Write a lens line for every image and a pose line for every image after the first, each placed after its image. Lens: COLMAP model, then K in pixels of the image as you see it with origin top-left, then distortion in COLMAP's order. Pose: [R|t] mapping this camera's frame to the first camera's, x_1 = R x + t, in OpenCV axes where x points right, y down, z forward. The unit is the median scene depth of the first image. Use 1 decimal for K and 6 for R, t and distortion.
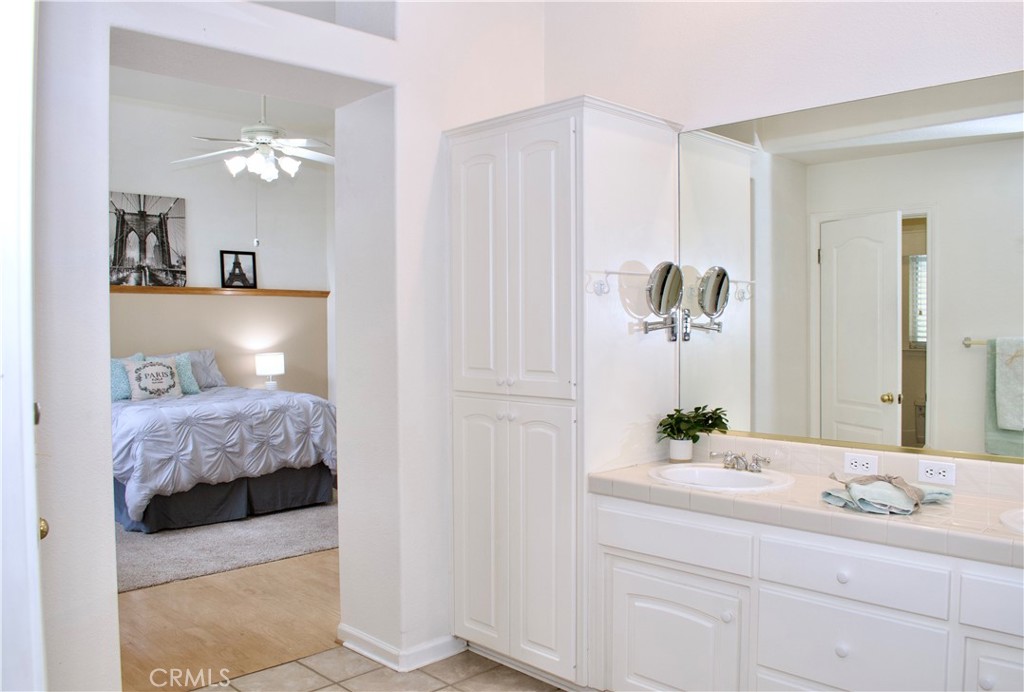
lens RADIAL K [[837.7, 0, 511.8], [0, 837.7, 345.3], [0, 0, 1]] dist [0.002398, 0.000678]
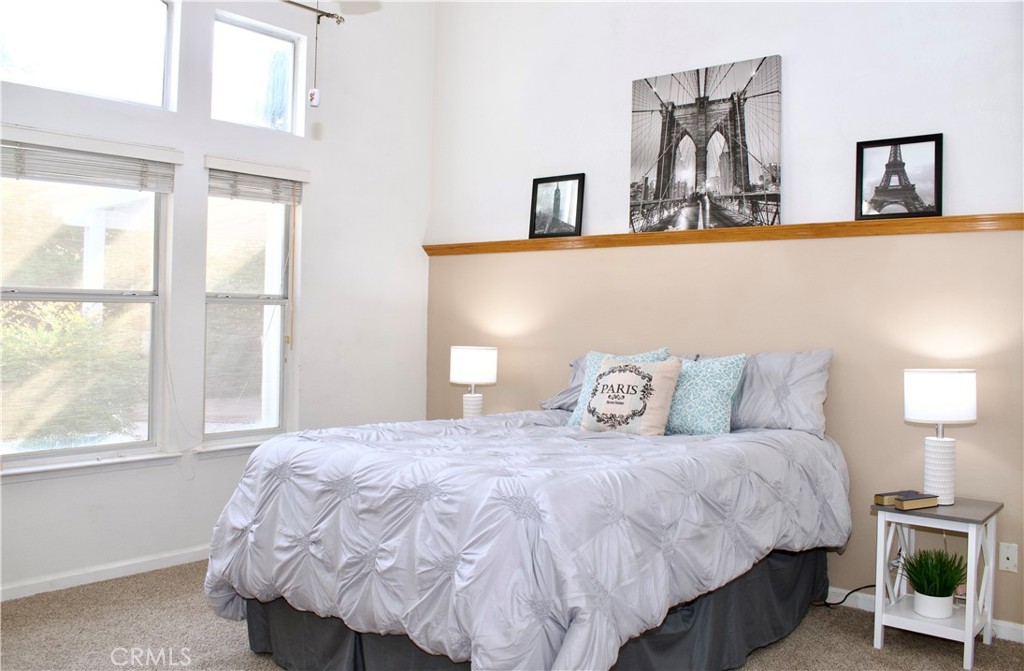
lens RADIAL K [[851.7, 0, 510.3], [0, 851.7, 298.7], [0, 0, 1]] dist [-0.089897, -0.005045]
pose [[0.085078, -0.014081, -0.996275, 0.109129], [-0.045403, 0.998807, -0.017994, -0.008839], [0.995339, 0.046765, 0.084337, 0.823135]]
